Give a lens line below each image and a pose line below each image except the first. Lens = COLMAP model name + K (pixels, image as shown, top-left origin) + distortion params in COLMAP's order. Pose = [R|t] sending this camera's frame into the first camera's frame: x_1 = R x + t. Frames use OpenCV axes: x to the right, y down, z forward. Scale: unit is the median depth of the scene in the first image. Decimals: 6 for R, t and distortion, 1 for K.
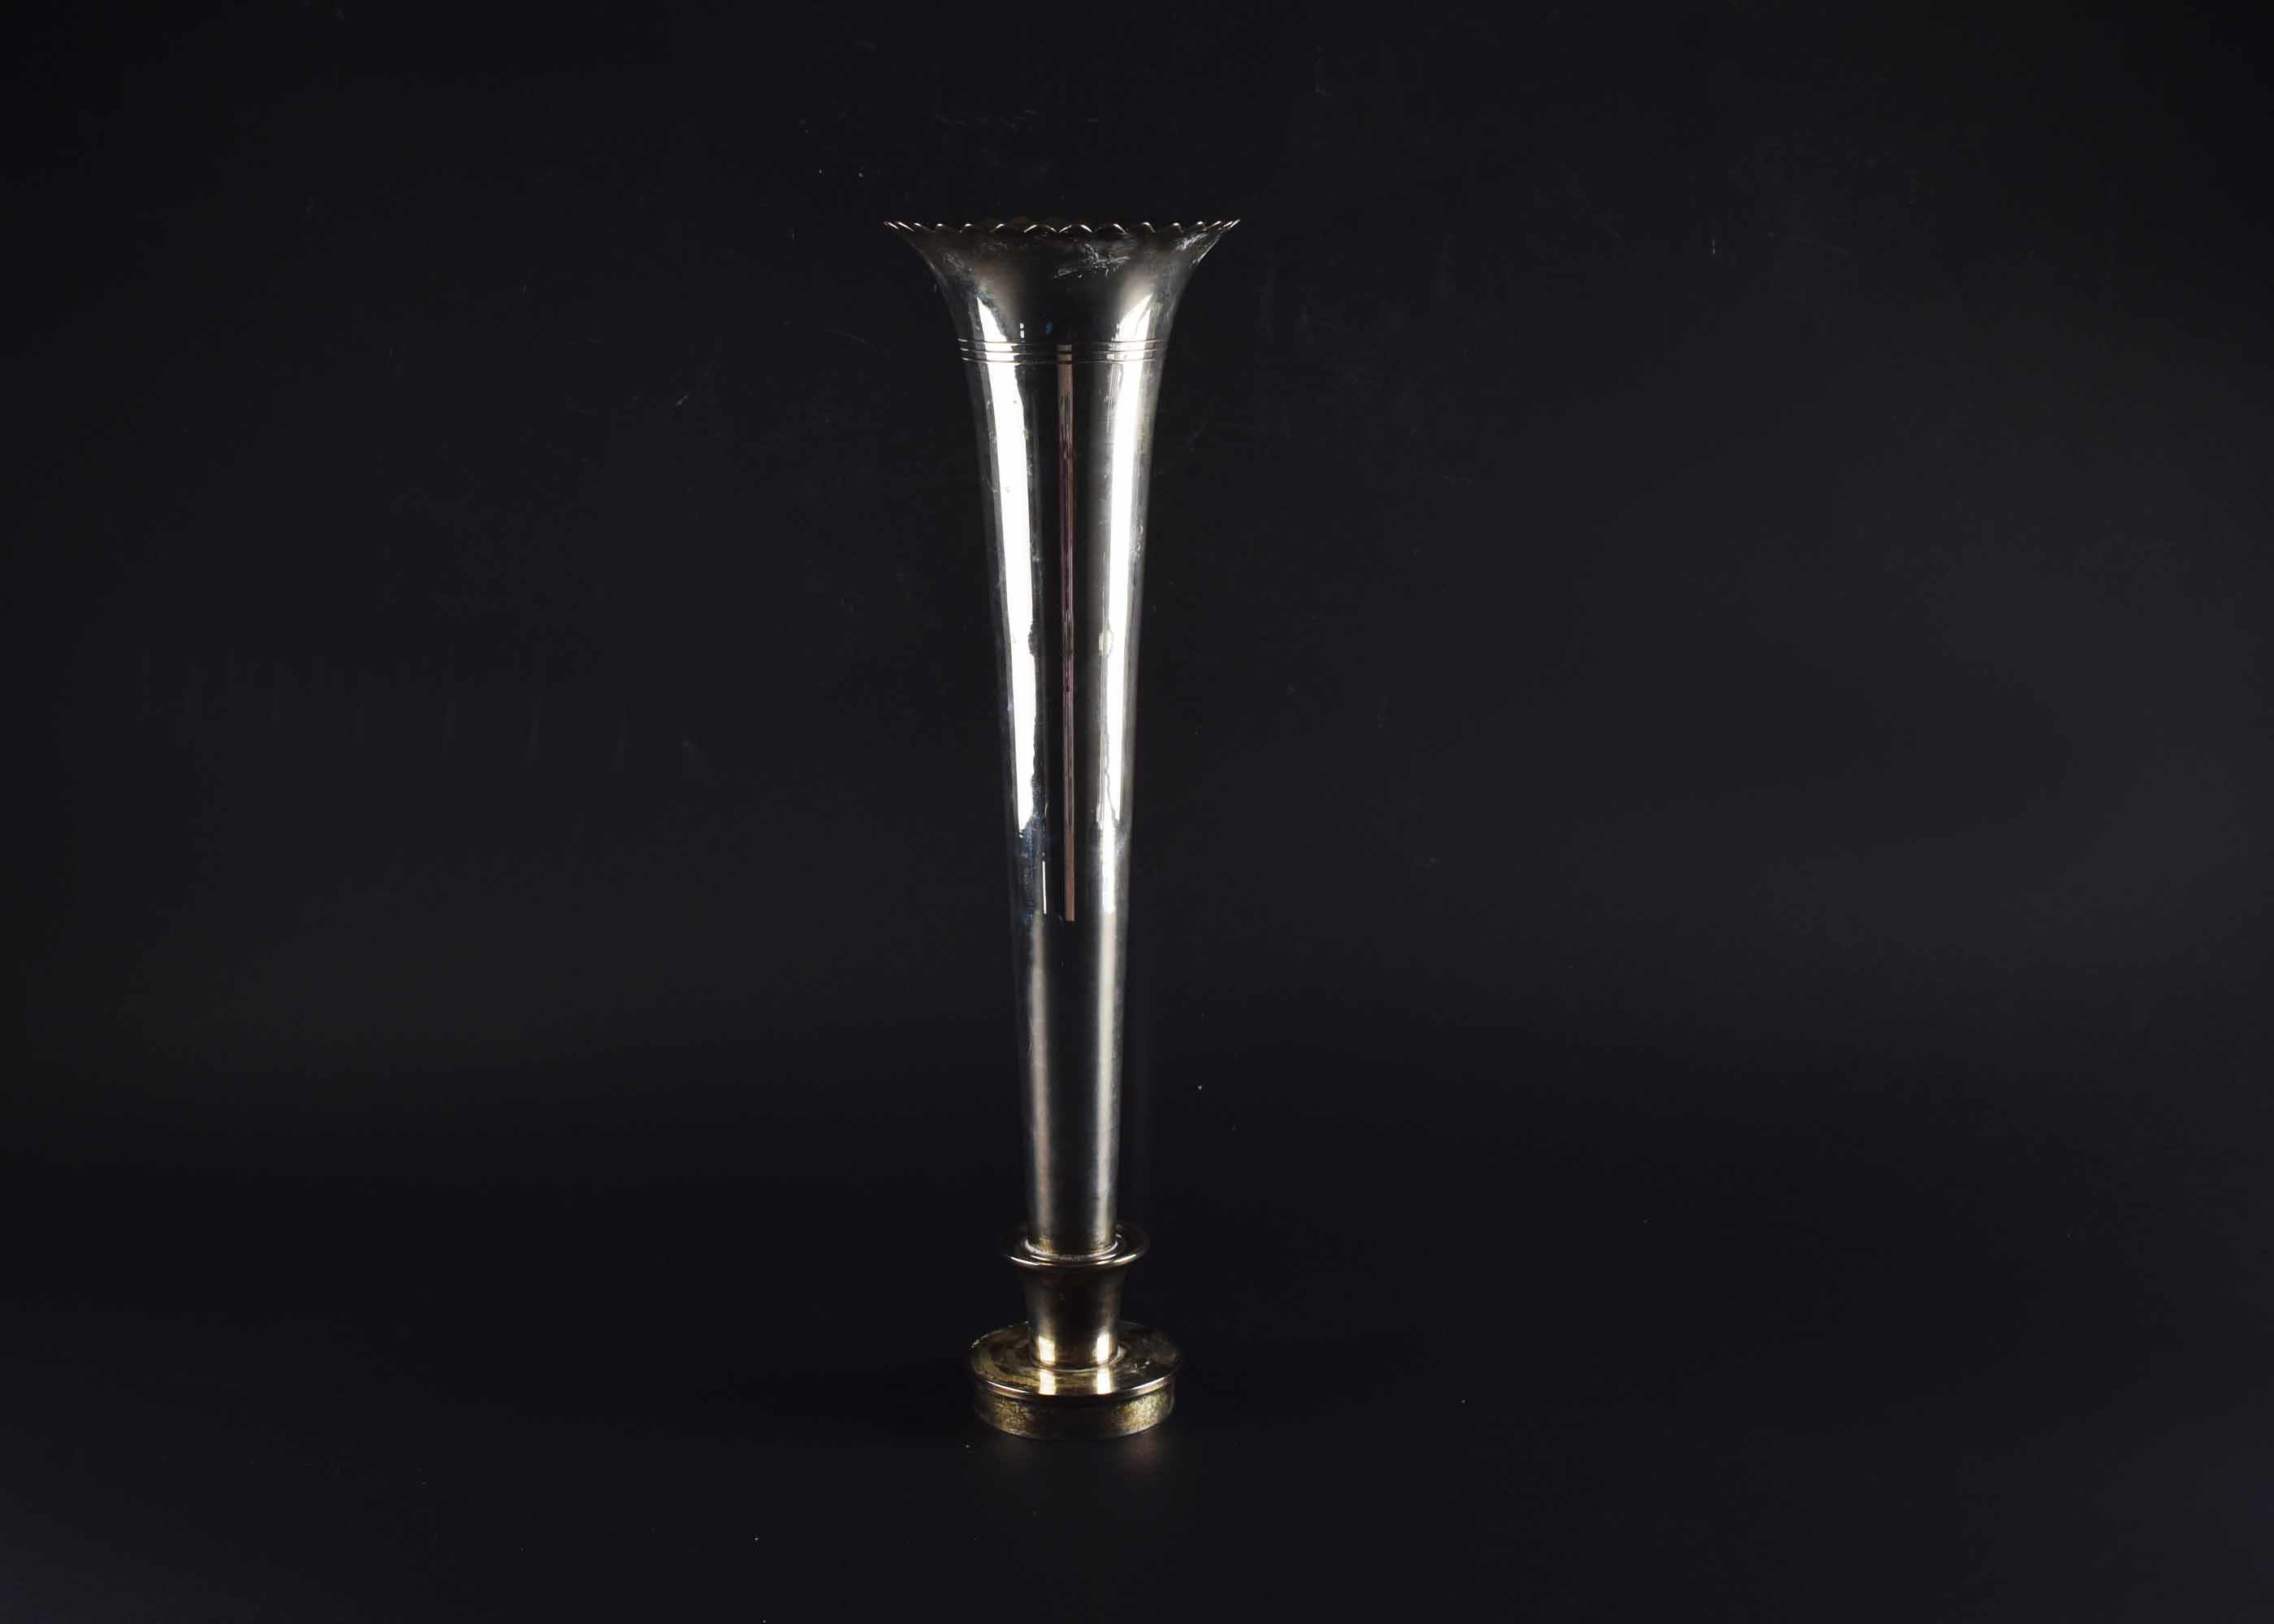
lens RADIAL K [[3461.8, 0, 1137.0], [0, 3461.8, 812.0], [0, 0, 1]] dist [0.005591, -0.003765]
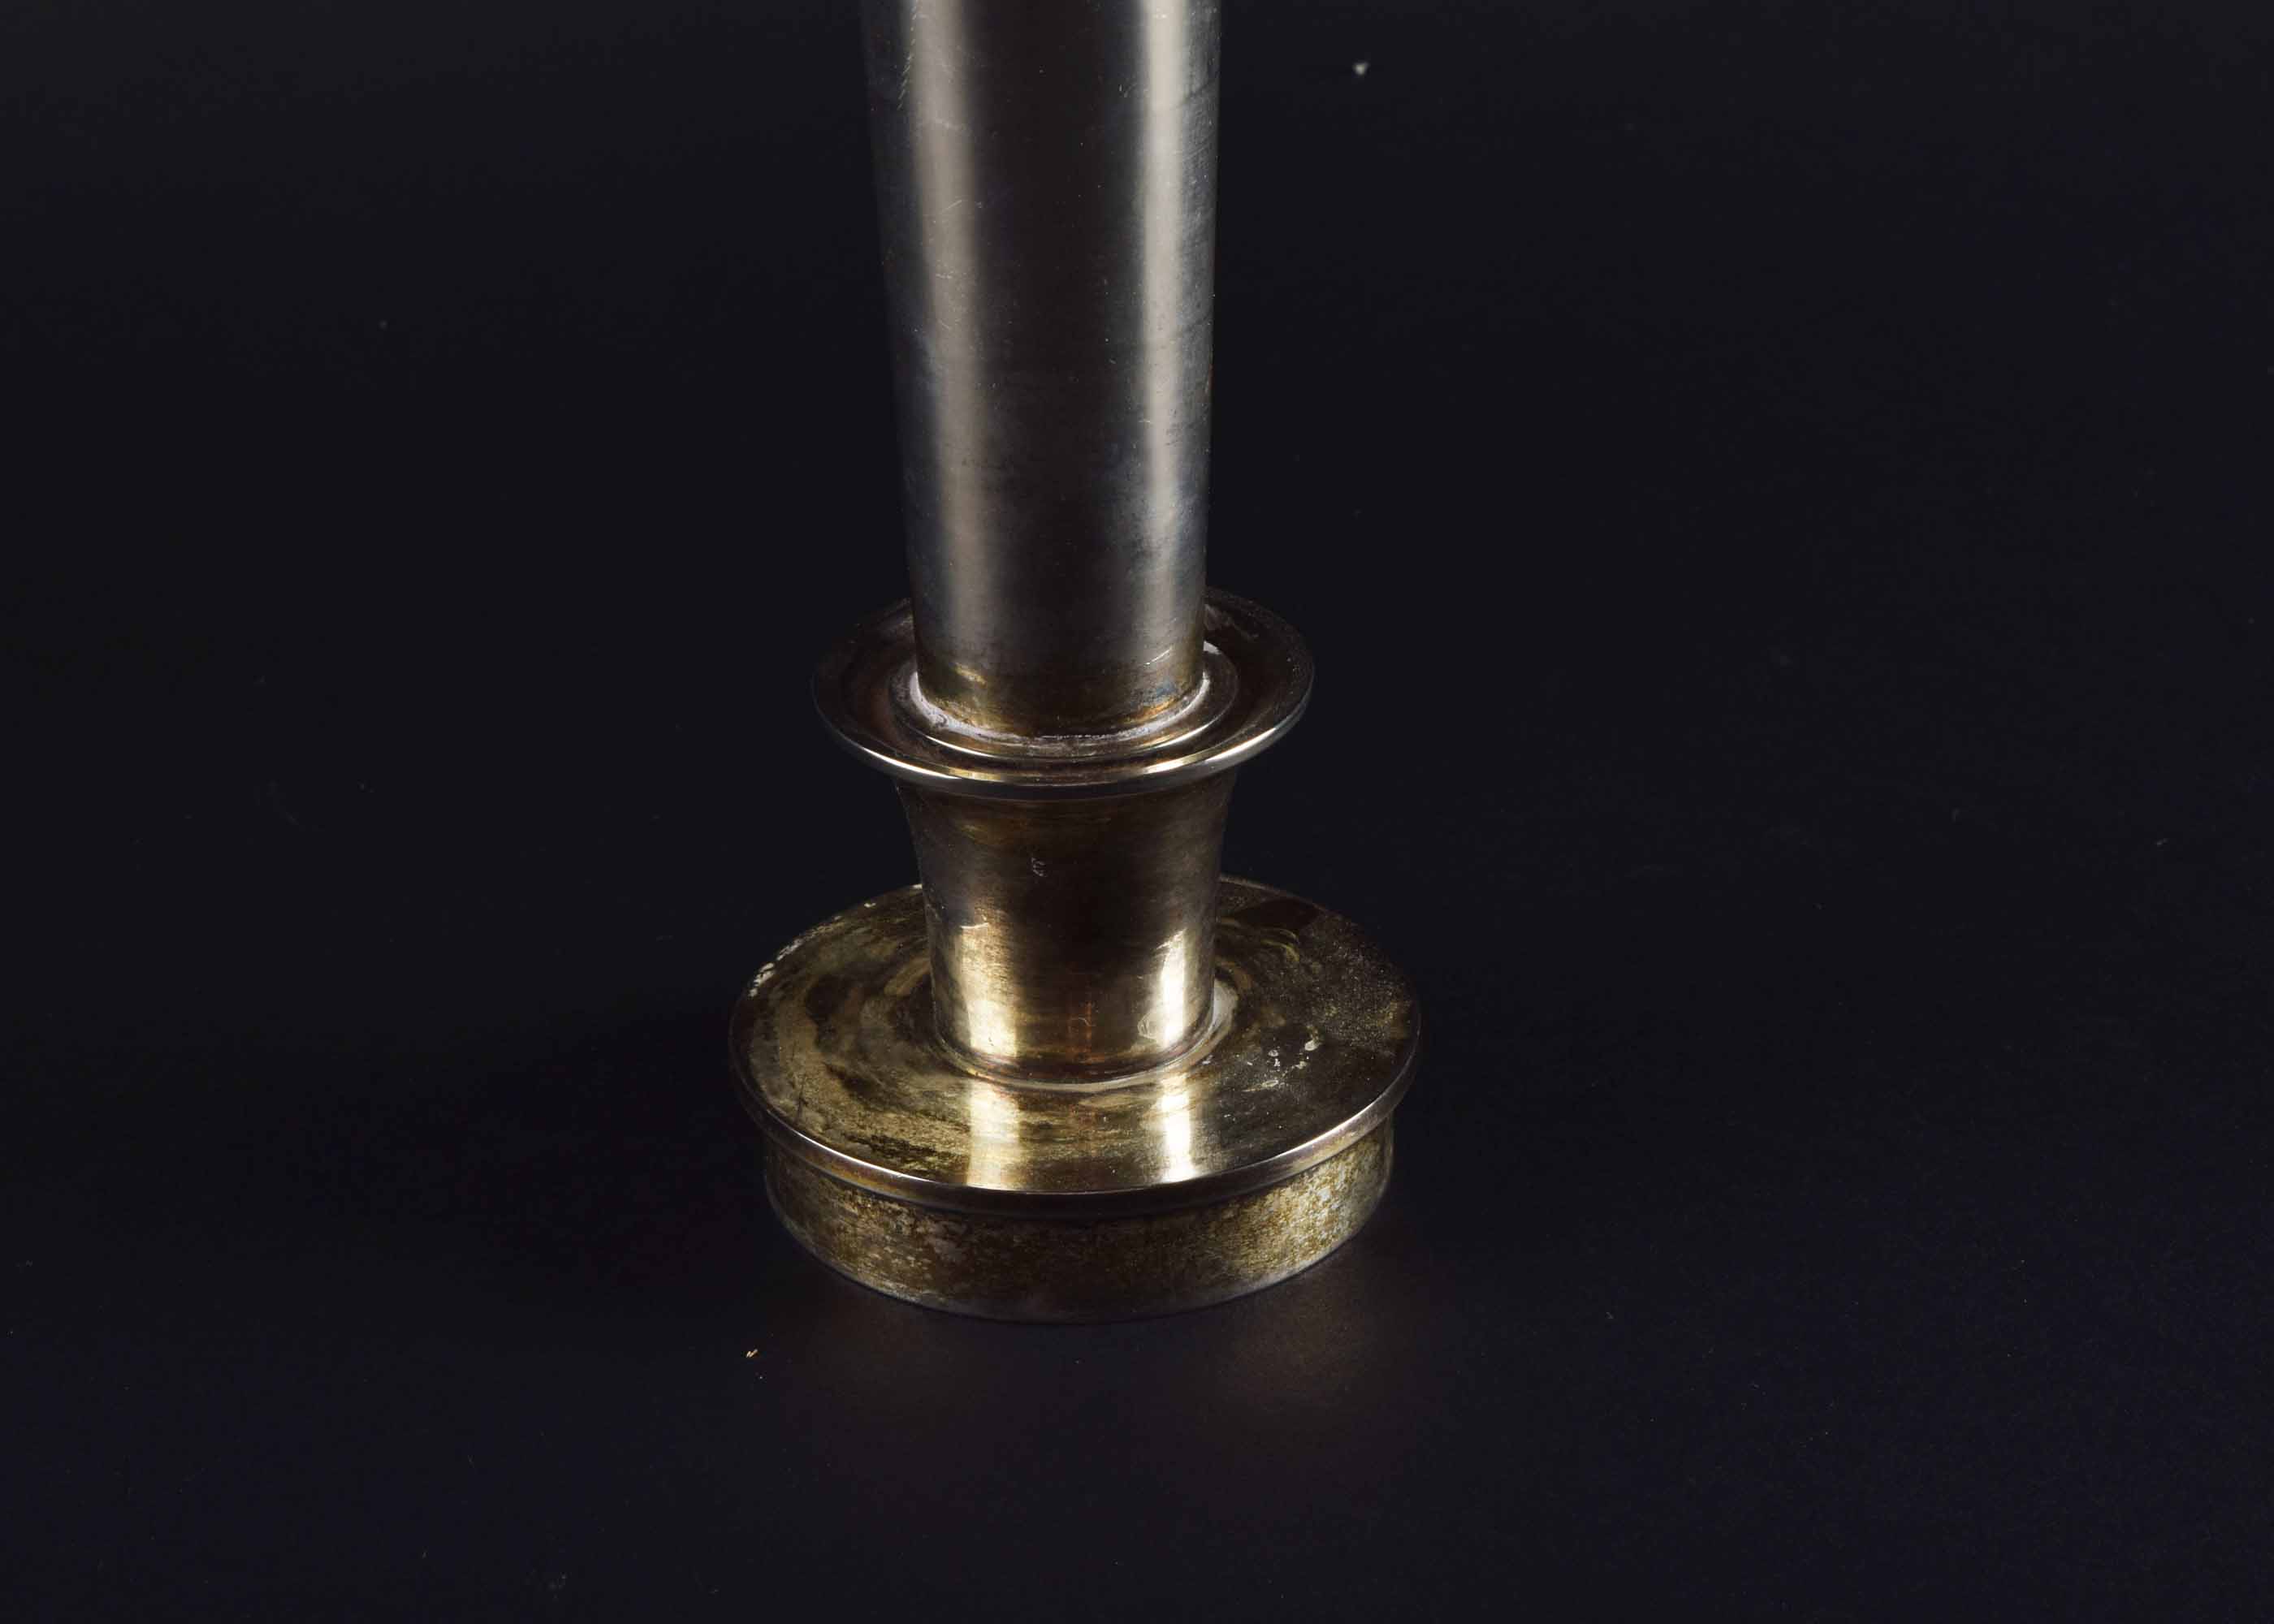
lens RADIAL K [[5052.8, 0, 1137.0], [0, 5052.8, 812.0], [0, 0, 1]] dist [-0.001408, 0.023223]
pose [[0.999318, -0.028732, 0.023207, -0.023045], [0.021286, 0.961534, 0.273861, 0.012514], [-0.030183, -0.273181, 0.961489, 0.569211]]
